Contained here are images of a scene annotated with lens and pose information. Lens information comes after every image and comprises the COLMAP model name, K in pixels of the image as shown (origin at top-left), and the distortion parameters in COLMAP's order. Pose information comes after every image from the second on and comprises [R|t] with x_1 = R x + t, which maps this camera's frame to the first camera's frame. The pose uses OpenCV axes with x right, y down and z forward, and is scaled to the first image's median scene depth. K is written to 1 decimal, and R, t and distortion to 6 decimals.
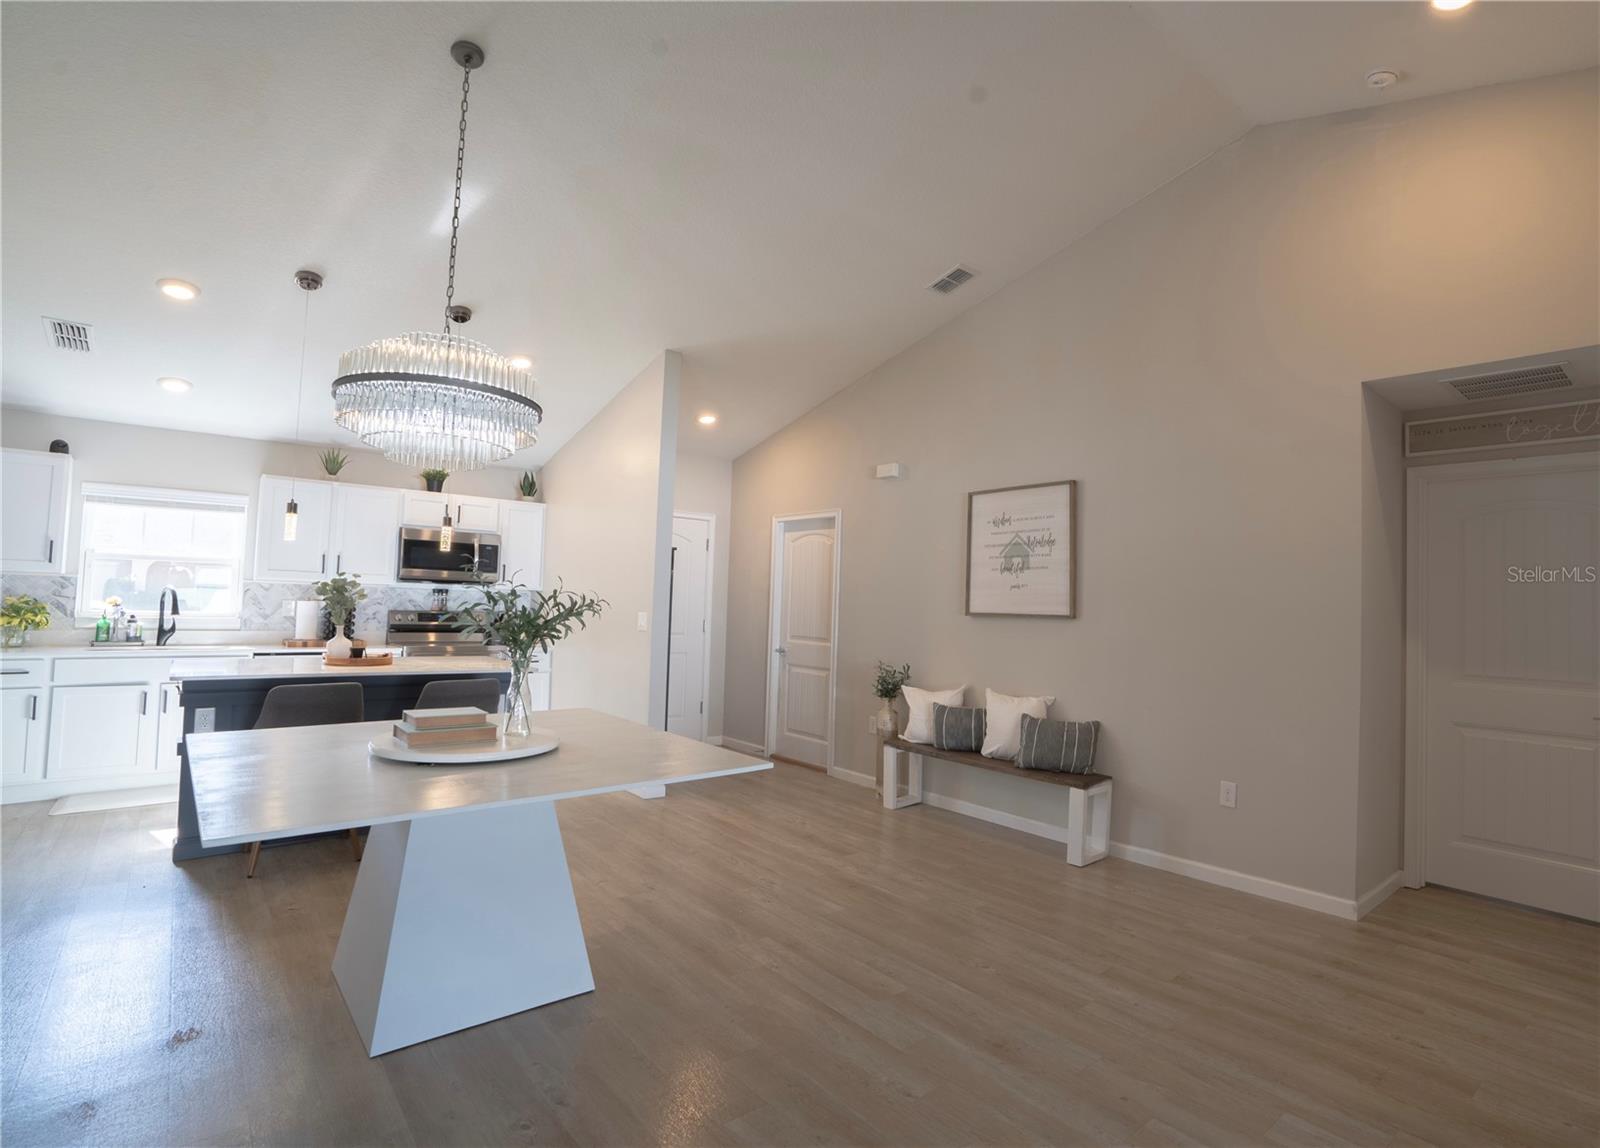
lens RADIAL K [[788.0, 0, 800.7], [0, 788.0, 570.6], [0, 0, 1]] dist [0.001982, 0.000810]
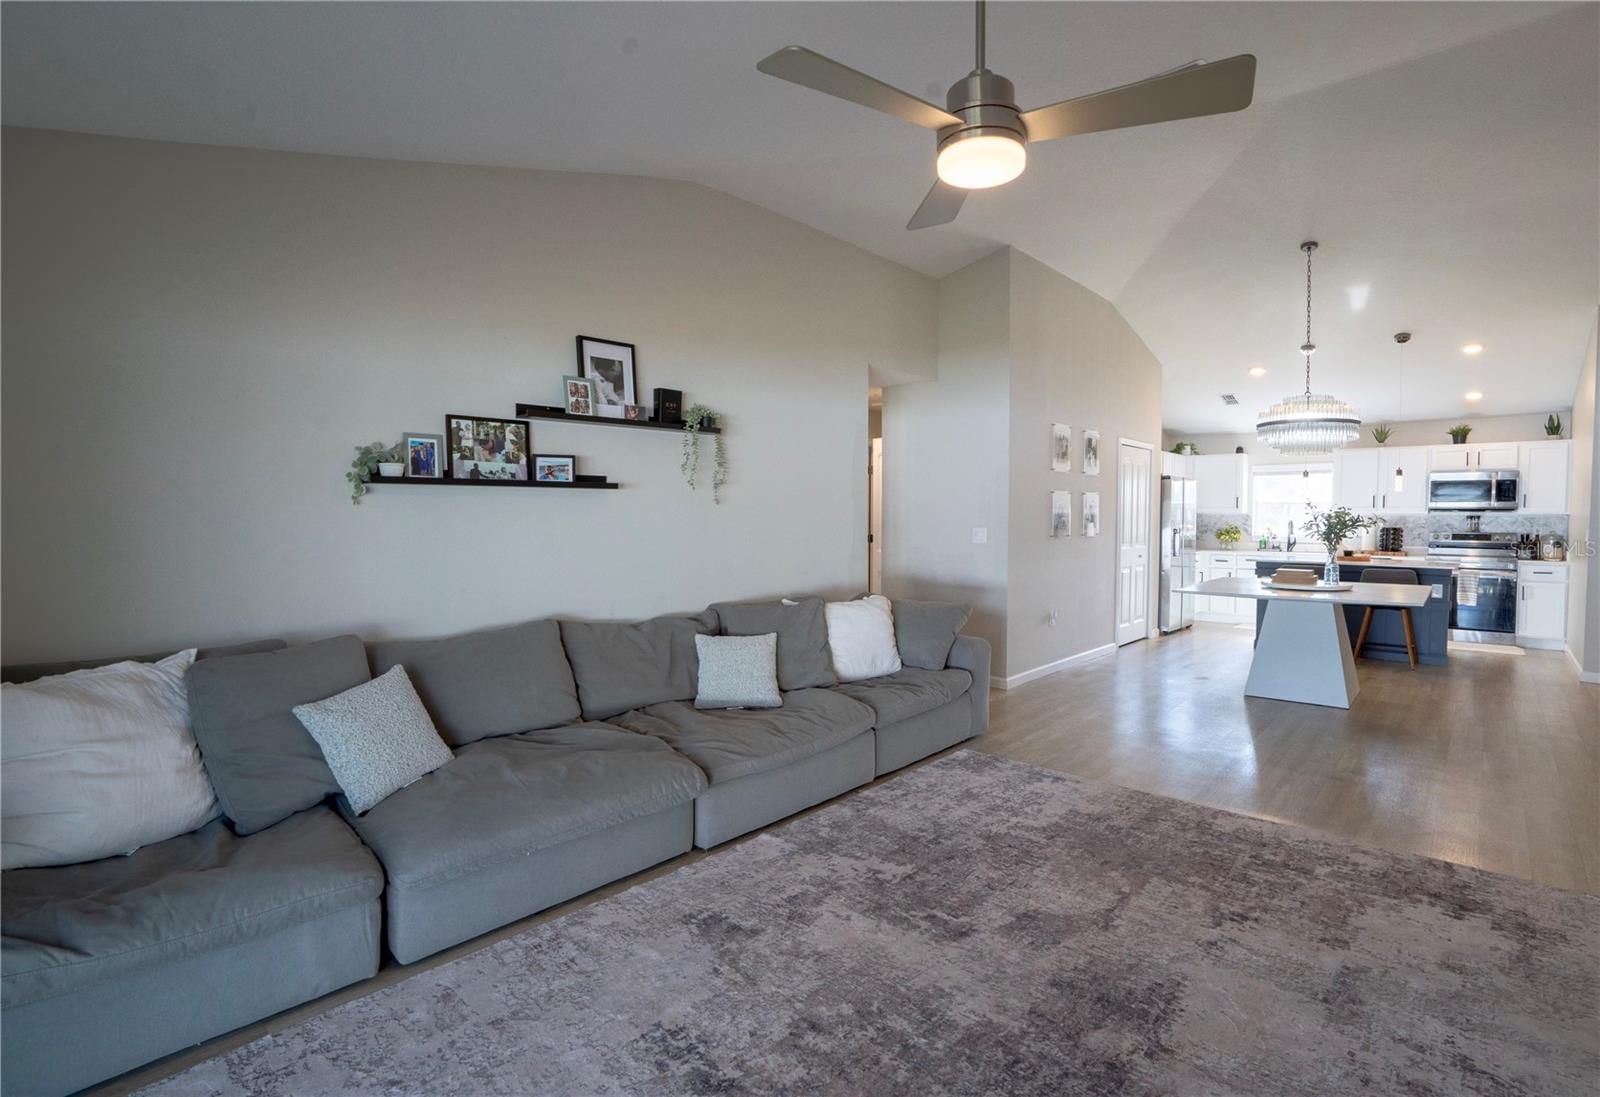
lens RADIAL K [[762.4, 0, 797.8], [0, 762.4, 548.6], [0, 0, 1]] dist [-0.029479, 0.004071]
pose [[0.123792, 0.010602, -0.992252, 0.703672], [0.036487, 0.999218, 0.015229, 0.019437], [0.991637, -0.038090, 0.123308, -0.303288]]
